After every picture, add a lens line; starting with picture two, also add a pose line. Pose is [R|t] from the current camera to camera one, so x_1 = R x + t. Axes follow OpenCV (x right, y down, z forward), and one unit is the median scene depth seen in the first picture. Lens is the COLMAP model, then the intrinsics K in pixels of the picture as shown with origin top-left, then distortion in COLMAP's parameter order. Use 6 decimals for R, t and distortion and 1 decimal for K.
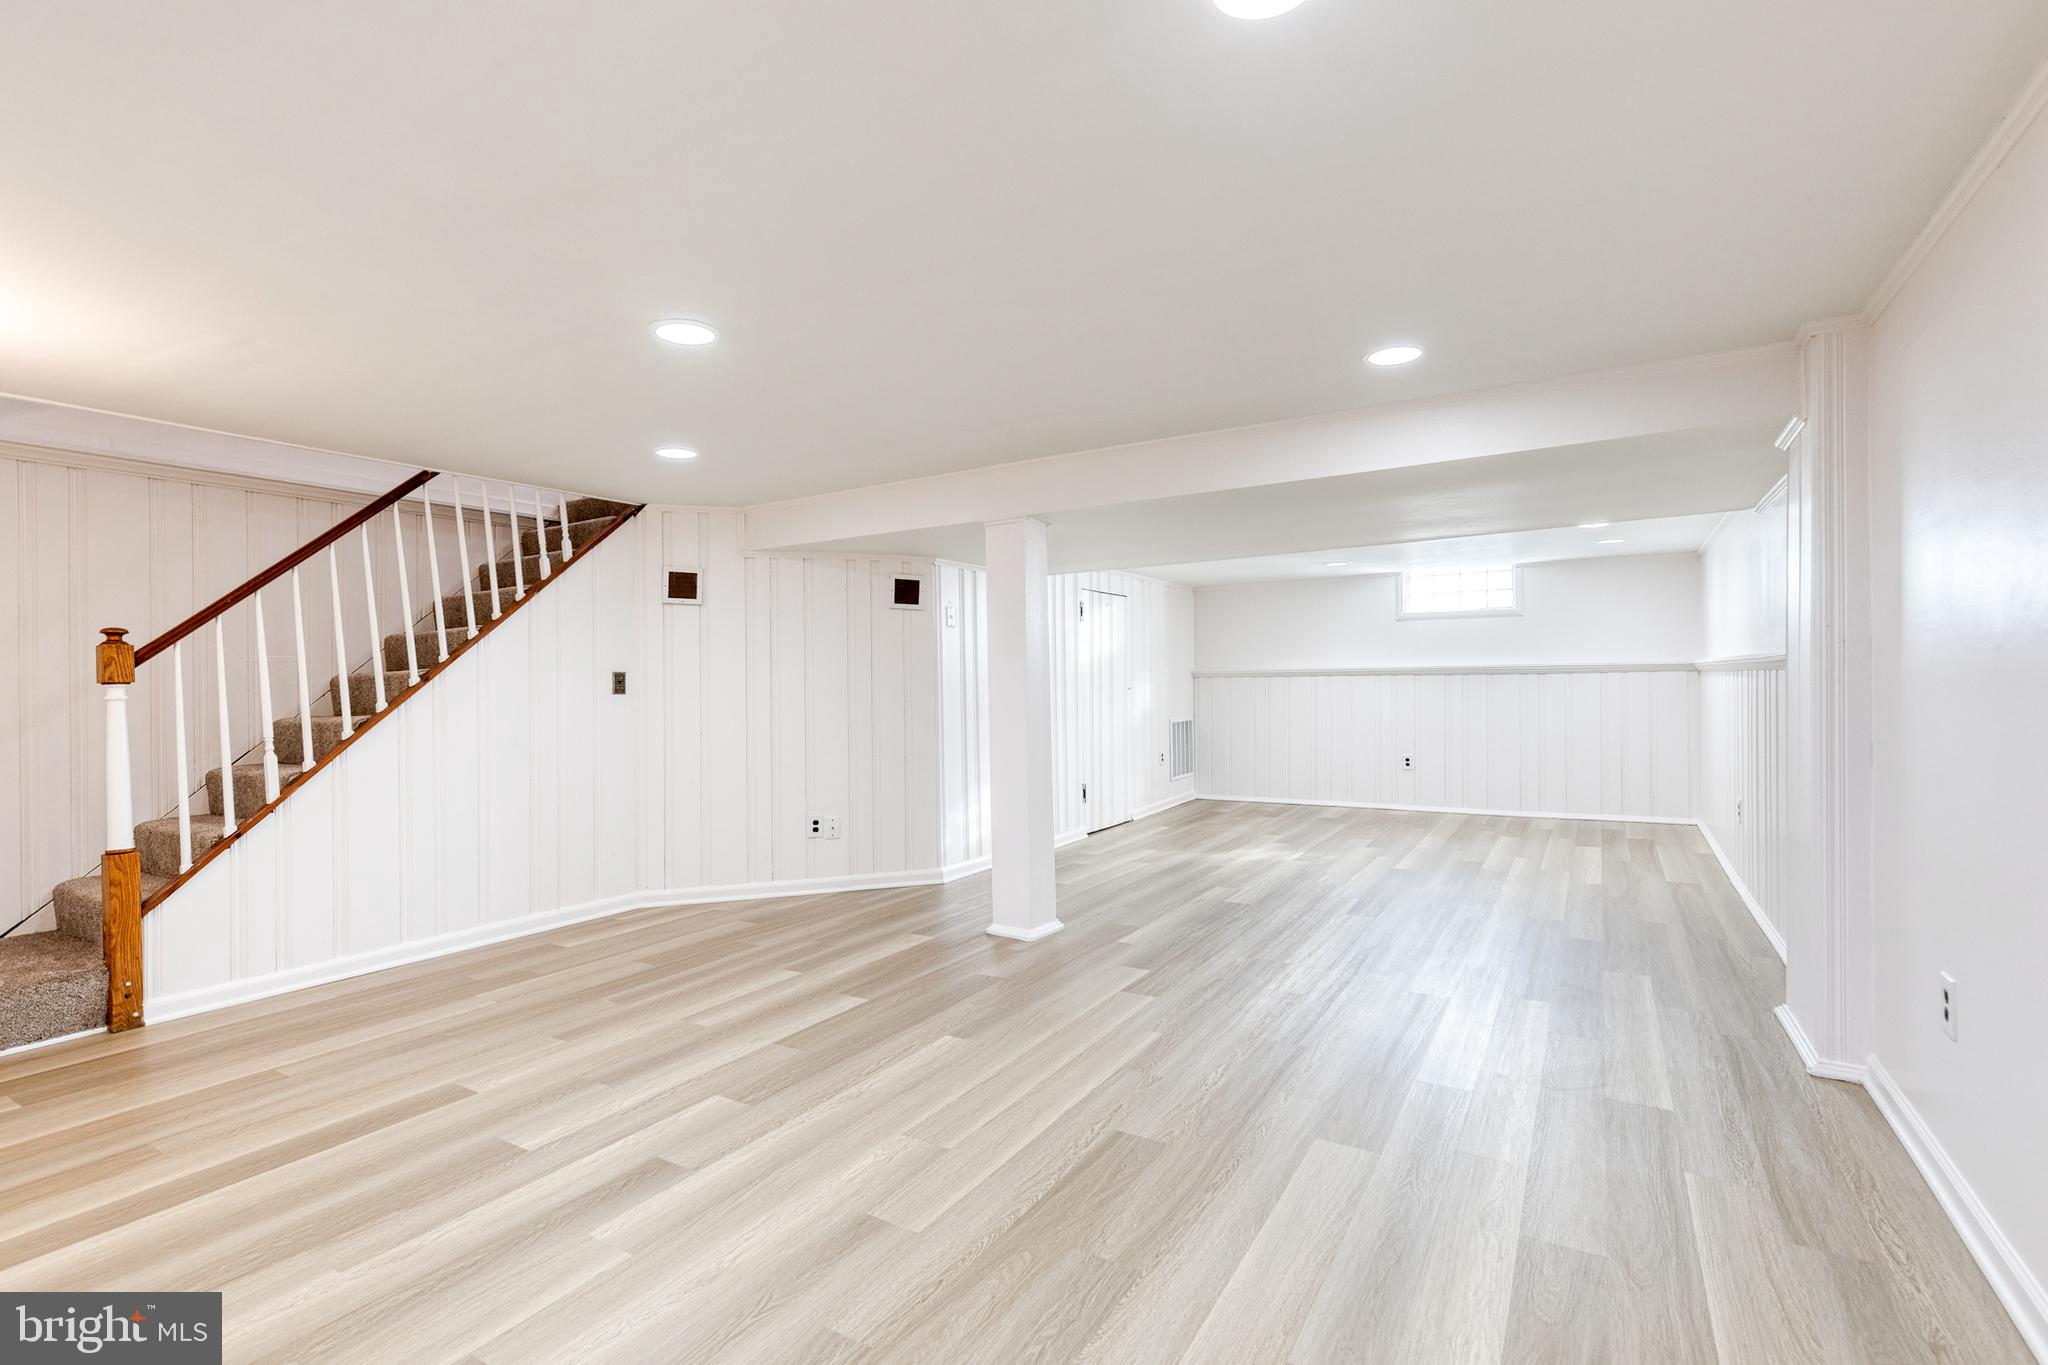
lens RADIAL K [[918.7, 0, 1051.0], [0, 918.7, 670.8], [0, 0, 1]] dist [0.007987, 0.000075]
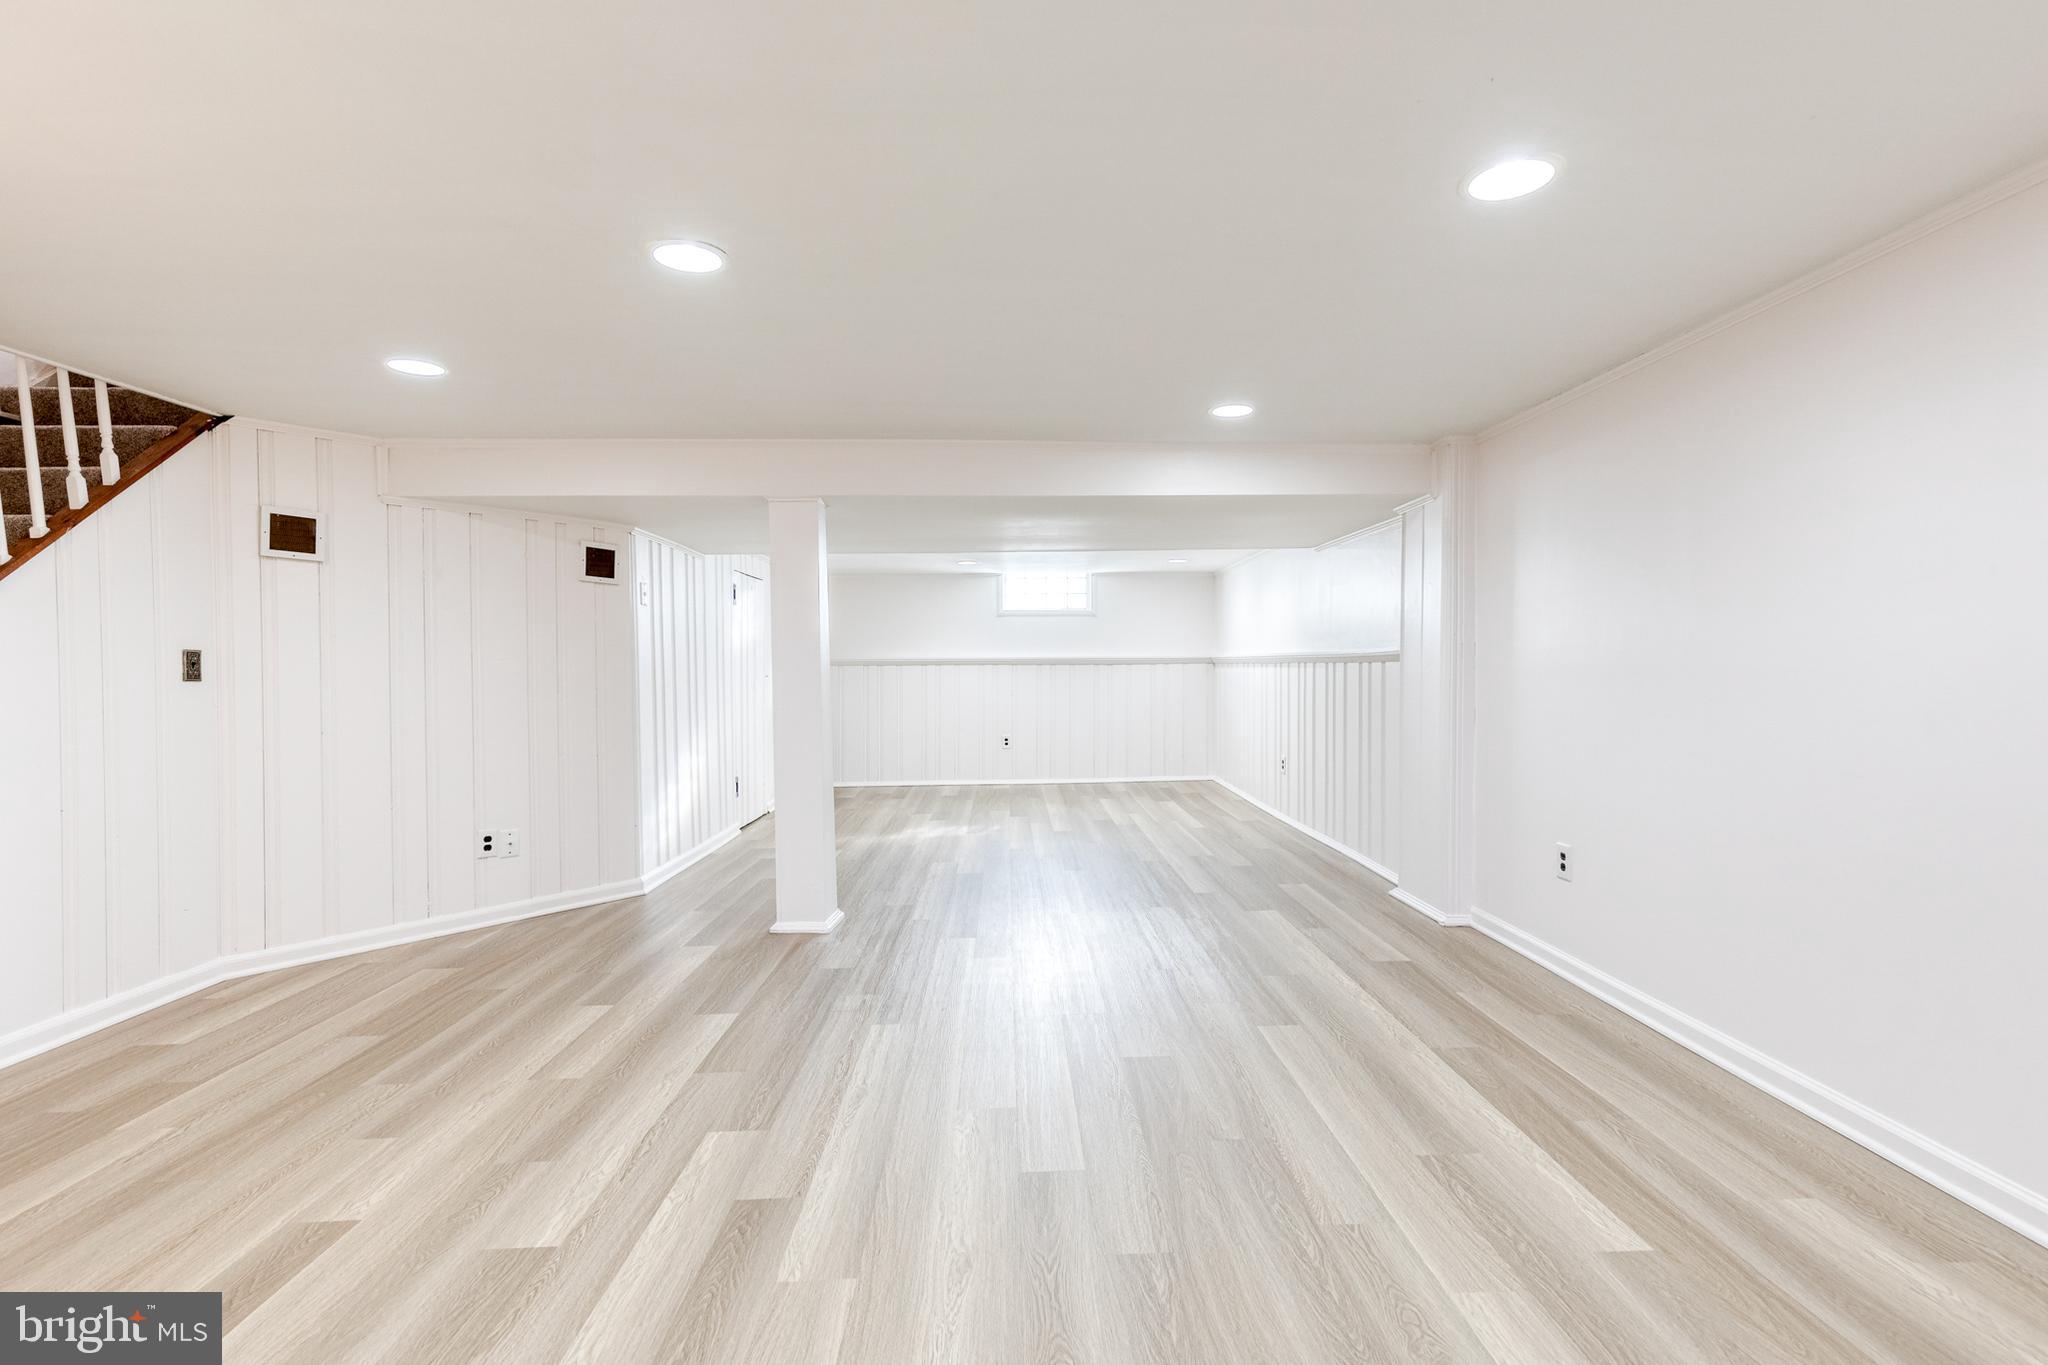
lens RADIAL K [[926.2, 0, 1037.6], [0, 926.2, 665.5], [0, 0, 1]] dist [0.012589, -0.000857]
pose [[0.834809, 0.008433, 0.550476, -0.318490], [-0.011209, 0.999936, 0.001680, 0.004983], [-0.550426, -0.007573, 0.834850, 0.046869]]
